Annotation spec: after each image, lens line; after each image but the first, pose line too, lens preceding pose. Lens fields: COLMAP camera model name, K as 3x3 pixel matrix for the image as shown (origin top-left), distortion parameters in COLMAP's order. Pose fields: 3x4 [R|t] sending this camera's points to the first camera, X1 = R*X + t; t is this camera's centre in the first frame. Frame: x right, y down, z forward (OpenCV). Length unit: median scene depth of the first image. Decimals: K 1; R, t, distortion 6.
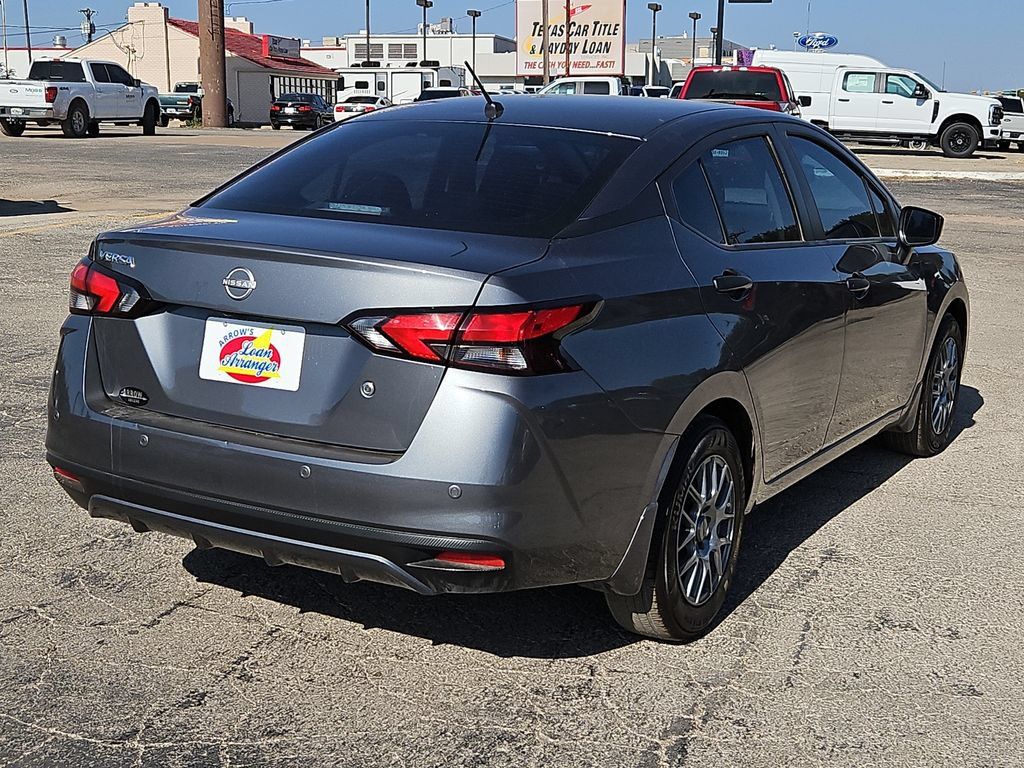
lens RADIAL K [[1445.2, 0, 512.0], [0, 1445.2, 384.0], [0, 0, 1]] dist [0.142414, -0.353412]
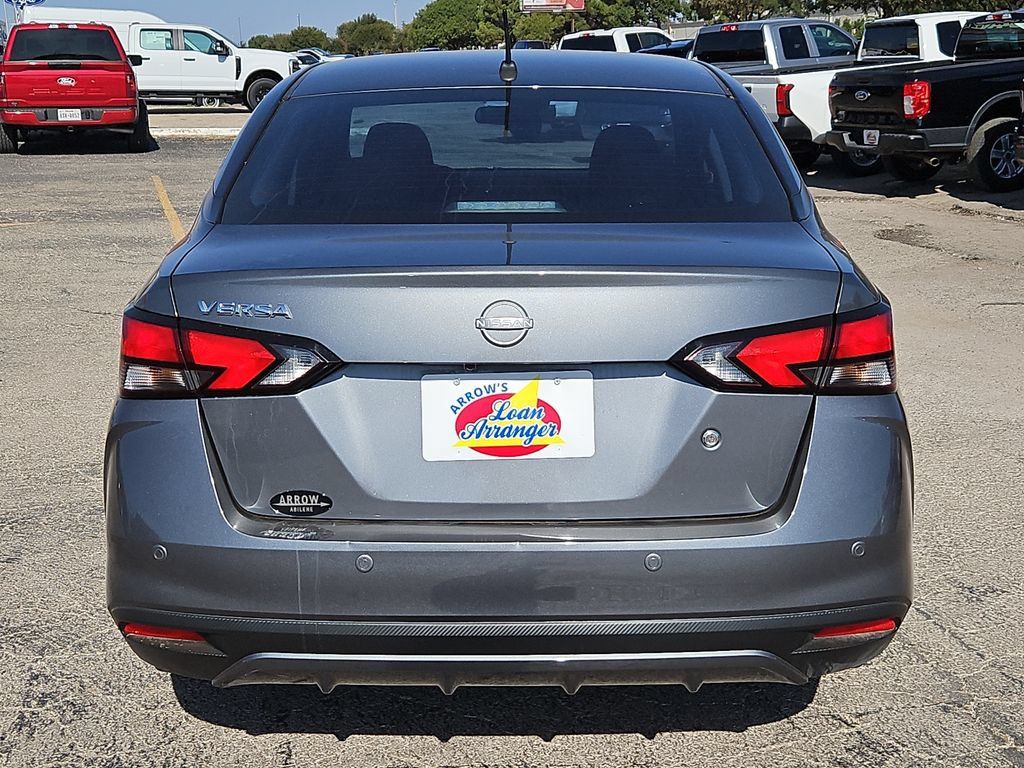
lens RADIAL K [[1445.2, 0, 512.0], [0, 1445.2, 384.0], [0, 0, 1]] dist [0.142414, -0.353412]
pose [[0.865723, -0.145165, 0.479010, -0.286042], [0.132111, 0.989353, 0.061060, -0.044413], [-0.482773, 0.010421, 0.875683, 0.197672]]
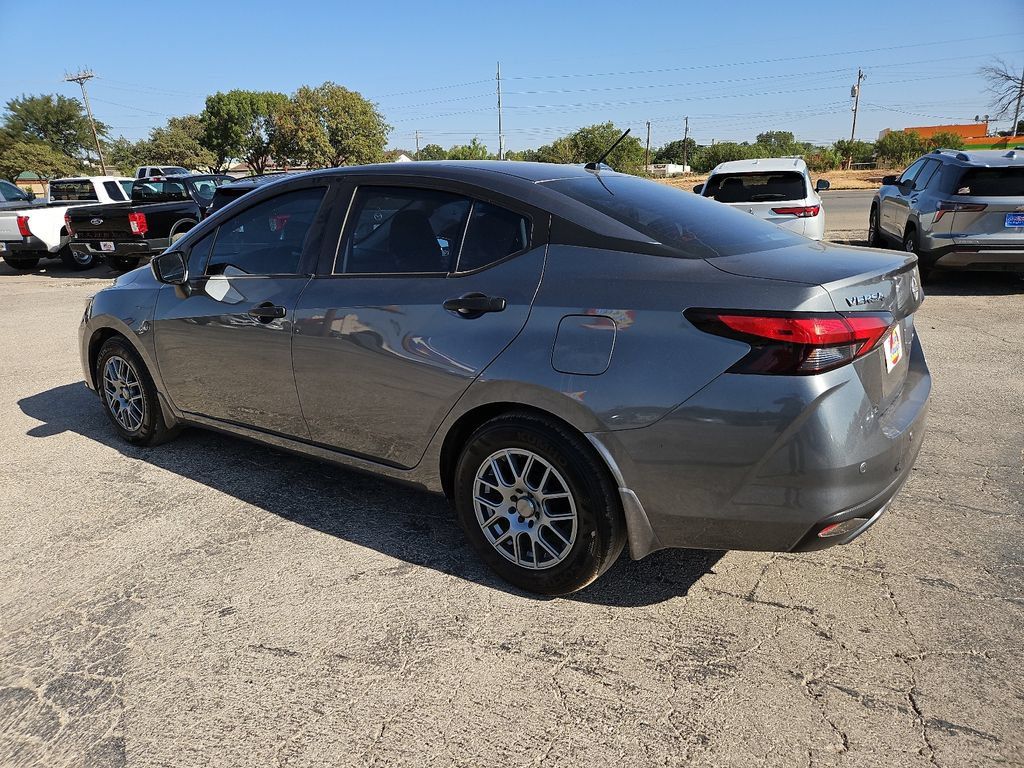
lens RADIAL K [[688.1, 0, 501.7], [0, 688.1, 386.3], [0, 0, 1]] dist [0.064841, -0.058925]
pose [[0.106065, -0.282709, 0.953324, -0.464336], [0.208732, 0.943701, 0.256632, -0.122738], [-0.972204, 0.171770, 0.159104, 0.685765]]
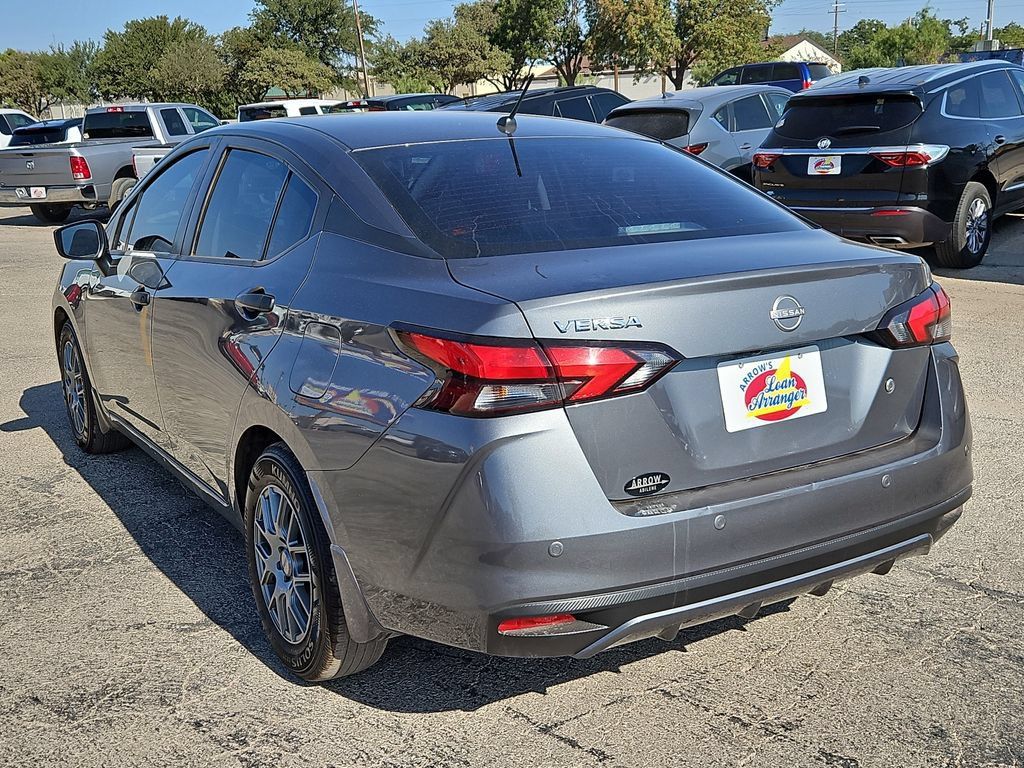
lens RADIAL K [[1130.5, 0, 523.6], [0, 1130.5, 383.5], [0, 0, 1]] dist [0.071823, -0.037794]
pose [[0.466345, -0.230561, 0.854028, -0.473470], [0.206172, 0.967178, 0.148527, -0.089215], [-0.860242, 0.106812, 0.498574, 0.424780]]
